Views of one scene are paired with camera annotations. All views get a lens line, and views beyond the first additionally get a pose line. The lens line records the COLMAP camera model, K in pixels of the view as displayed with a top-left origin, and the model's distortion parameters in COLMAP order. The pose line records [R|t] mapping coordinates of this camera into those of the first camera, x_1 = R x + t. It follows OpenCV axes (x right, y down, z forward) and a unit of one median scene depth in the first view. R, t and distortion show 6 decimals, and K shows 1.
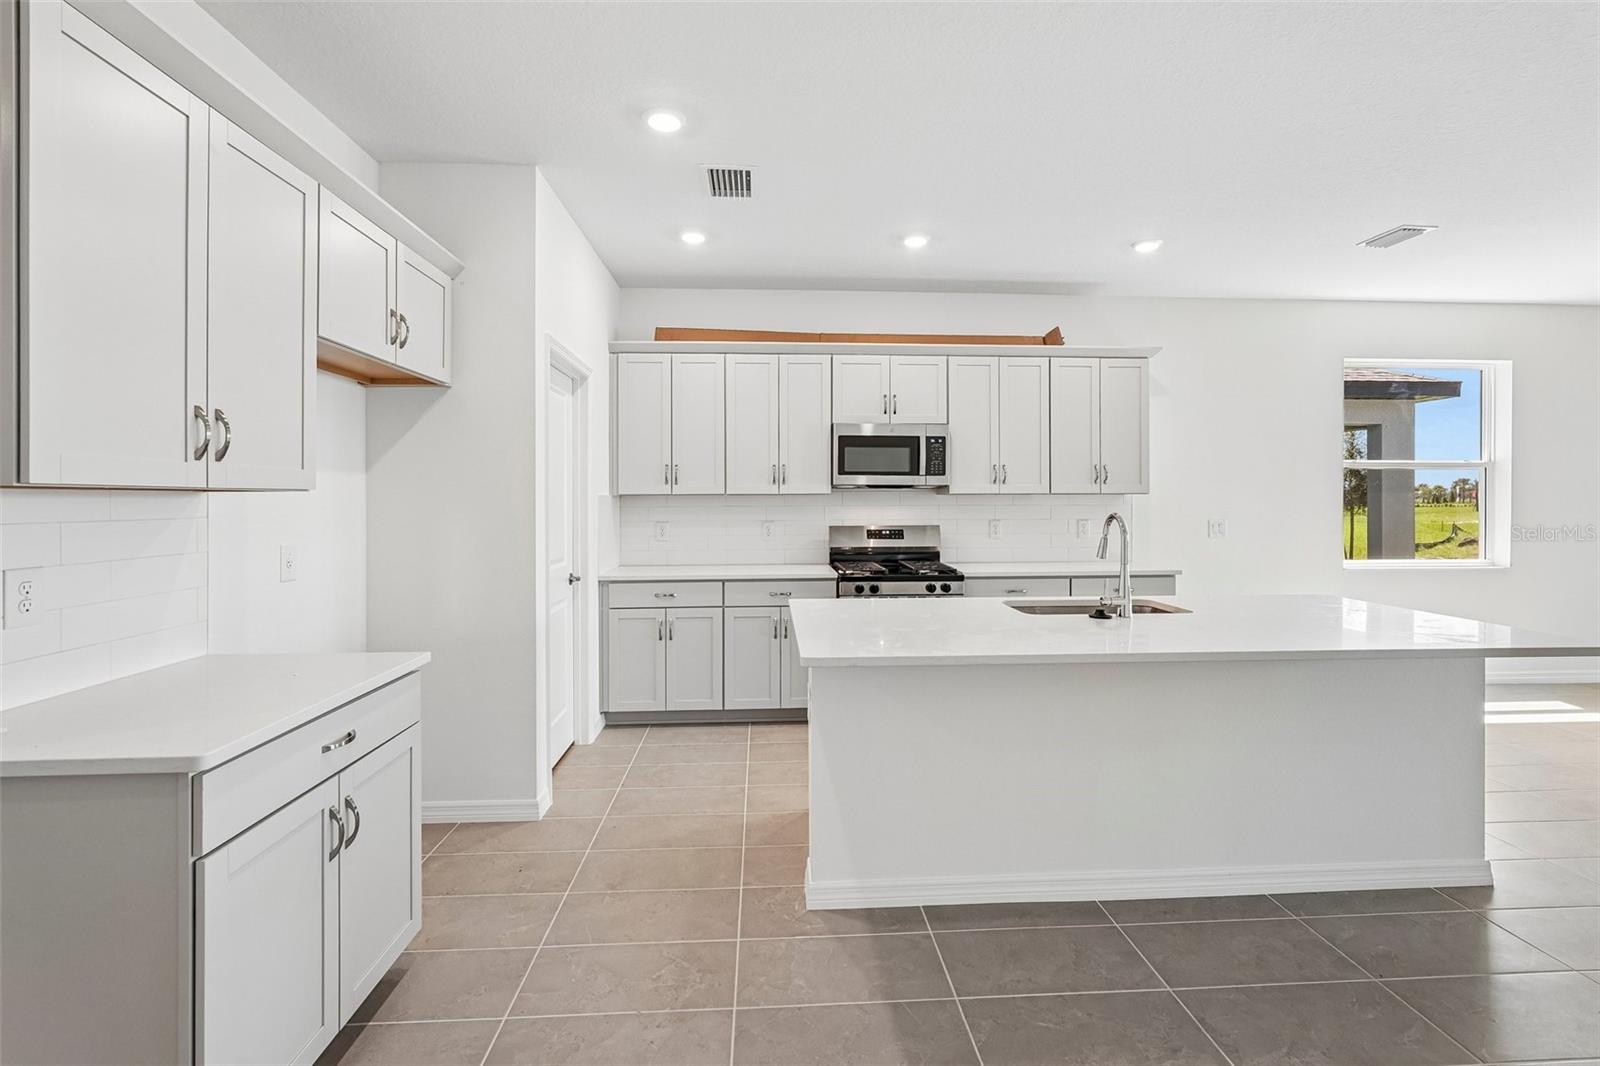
lens RADIAL K [[720.7, 0, 811.3], [0, 720.7, 493.6], [0, 0, 1]] dist [-0.008961, 0.007183]
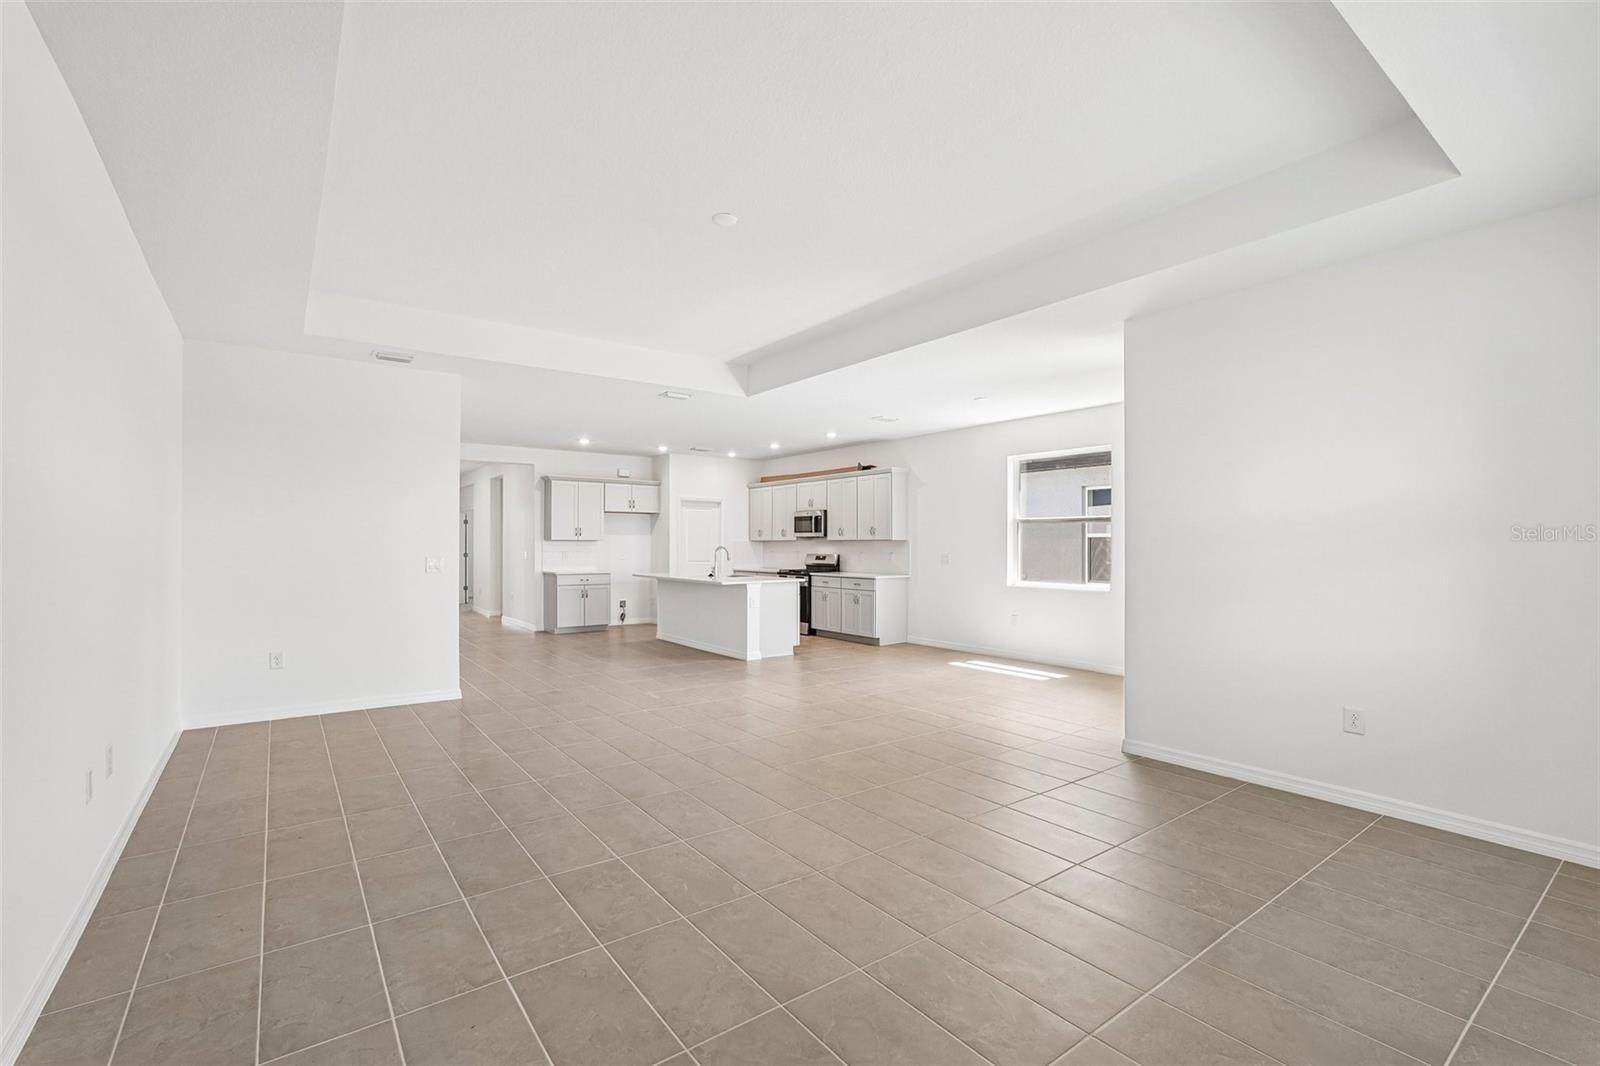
lens RADIAL K [[720.7, 0, 826.1], [0, 720.7, 538.2], [0, 0, 1]] dist [-0.008961, 0.007183]
pose [[0.556117, -0.004268, -0.831093, 2.120091], [0.004610, 0.999987, -0.002051, -0.001255], [0.831091, -0.002691, 0.556130, -0.278599]]
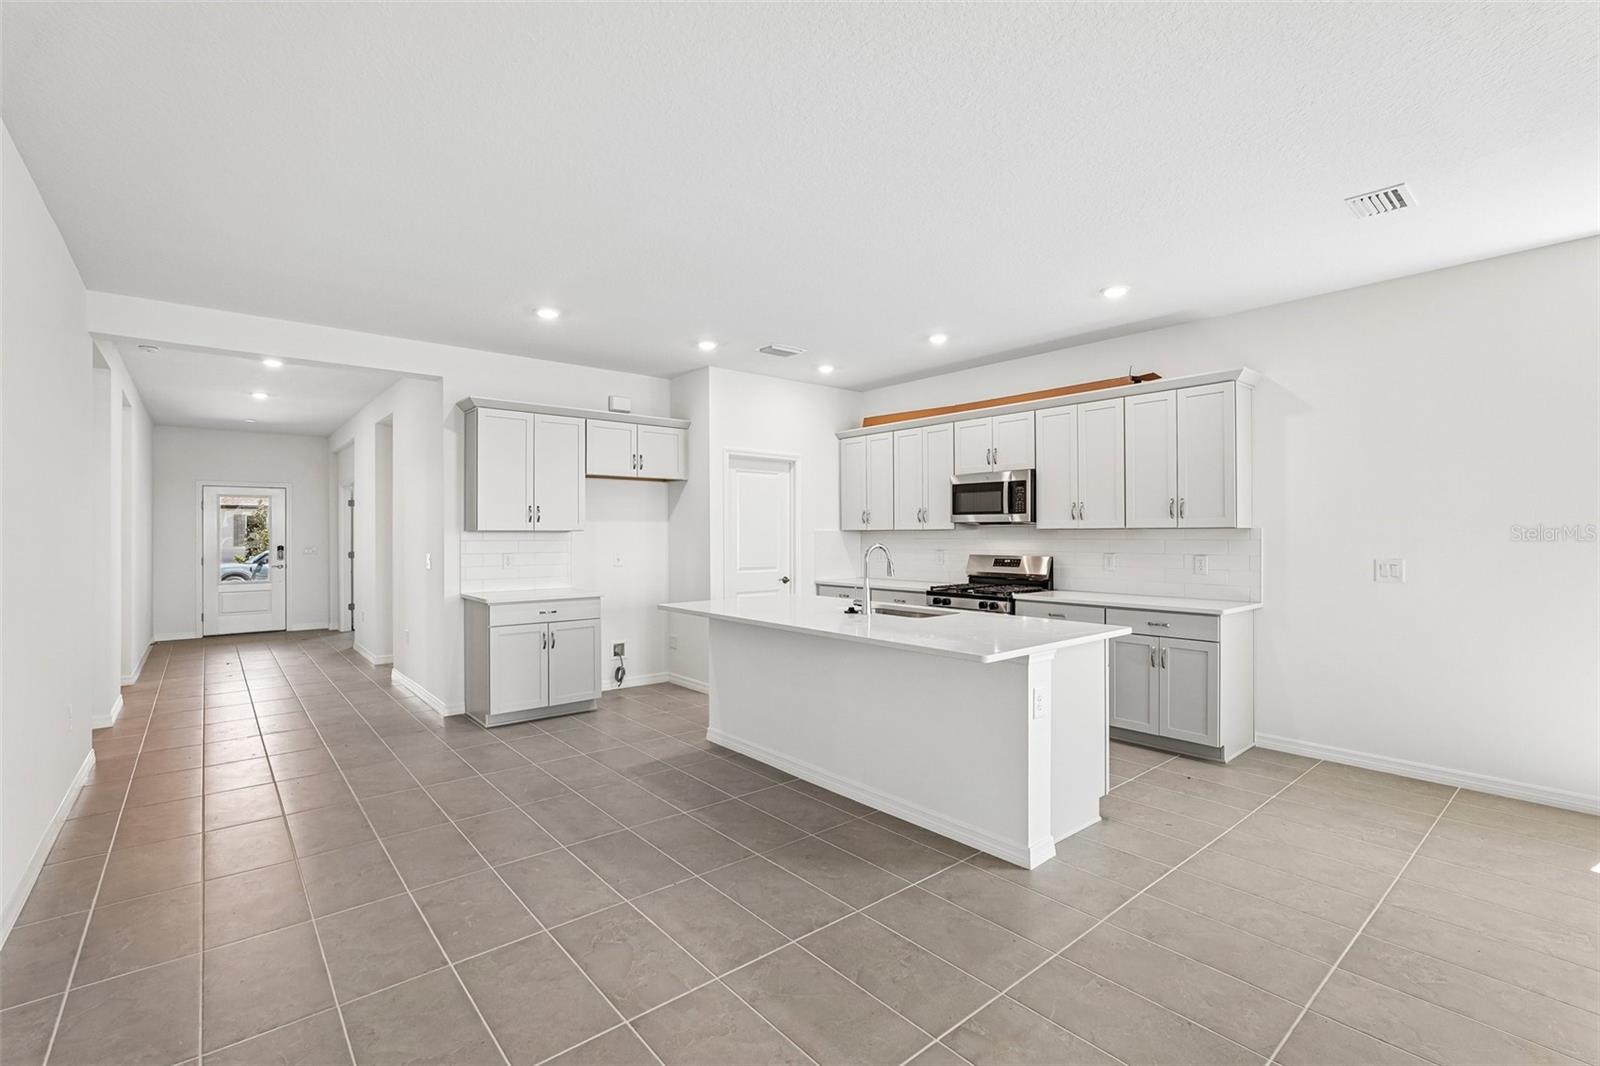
lens RADIAL K [[720.7, 0, 820.7], [0, 720.7, 530.9], [0, 0, 1]] dist [-0.008961, 0.007183]
pose [[0.603862, -0.002483, -0.797085, 0.917873], [0.007935, 0.999964, 0.002897, -0.002572], [0.797049, -0.008074, 0.603860, 0.023724]]
